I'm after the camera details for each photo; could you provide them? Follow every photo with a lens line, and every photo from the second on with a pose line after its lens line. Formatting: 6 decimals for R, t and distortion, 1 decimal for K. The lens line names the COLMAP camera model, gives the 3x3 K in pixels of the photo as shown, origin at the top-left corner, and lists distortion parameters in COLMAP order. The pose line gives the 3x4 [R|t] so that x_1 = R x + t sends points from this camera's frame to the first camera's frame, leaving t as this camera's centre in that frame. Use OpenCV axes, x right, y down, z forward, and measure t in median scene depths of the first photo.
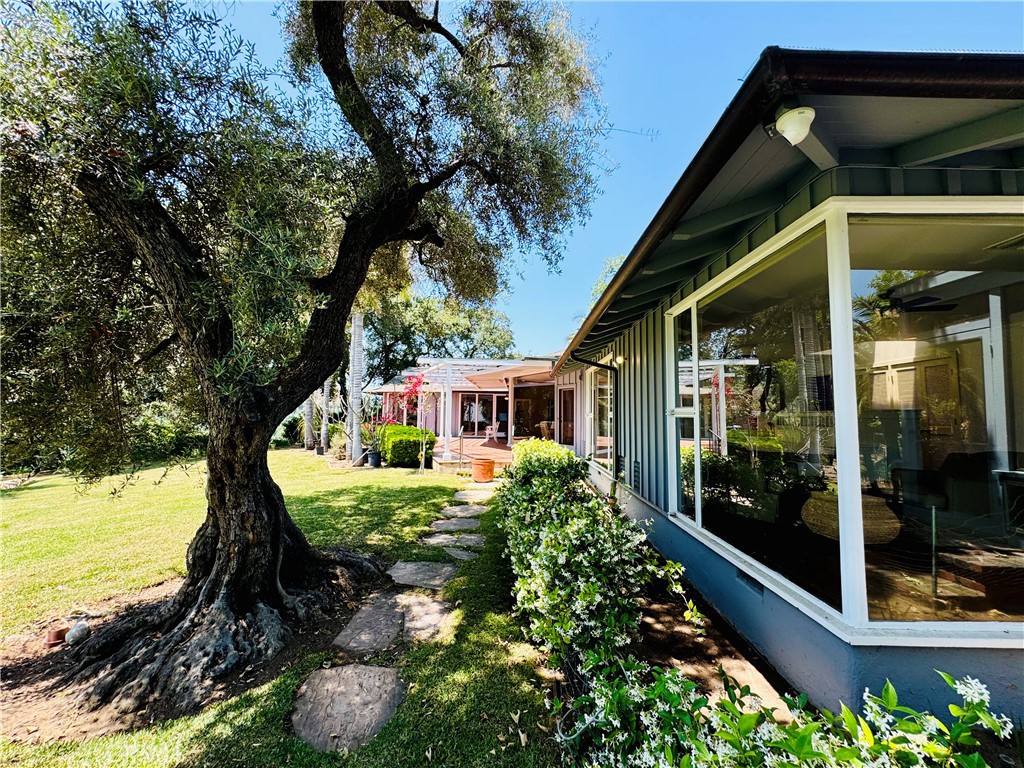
lens RADIAL K [[404.6, 0, 512.0], [0, 404.6, 384.0], [0, 0, 1]] dist [-0.008904, -0.000091]
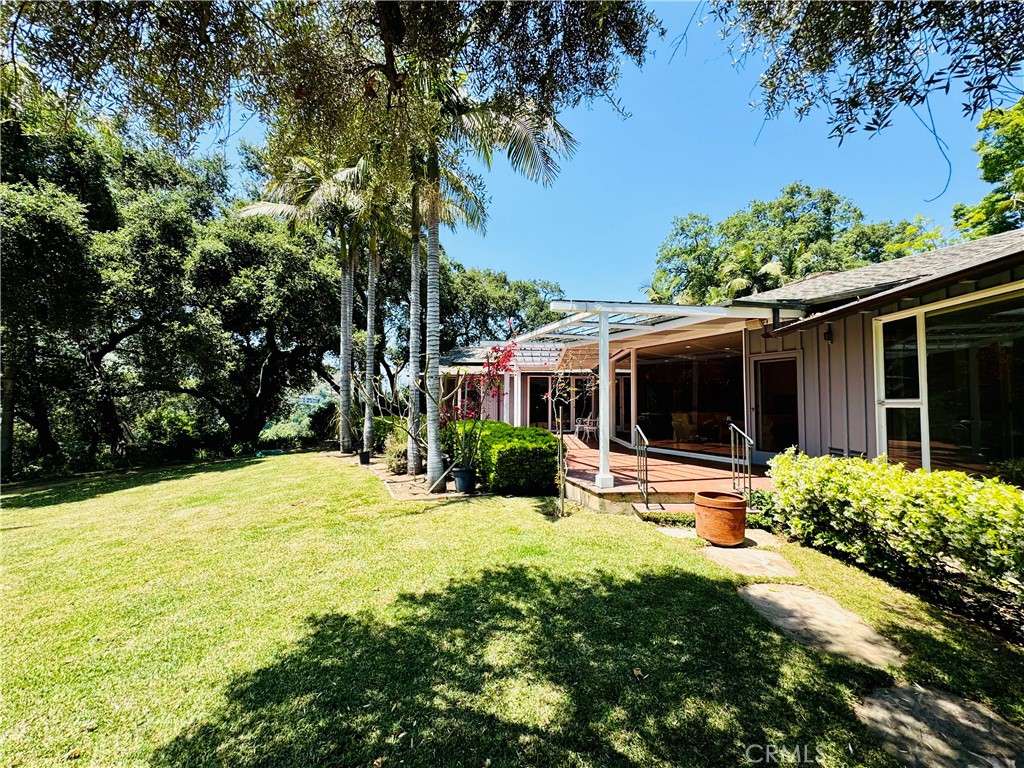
lens RADIAL K [[404.6, 0, 512.0], [0, 404.6, 384.0], [0, 0, 1]] dist [-0.008904, -0.000091]
pose [[0.998945, -0.009460, -0.044945, -0.190079], [0.010811, 0.999494, 0.029925, 0.022027], [0.044639, -0.030379, 0.998541, 0.323430]]
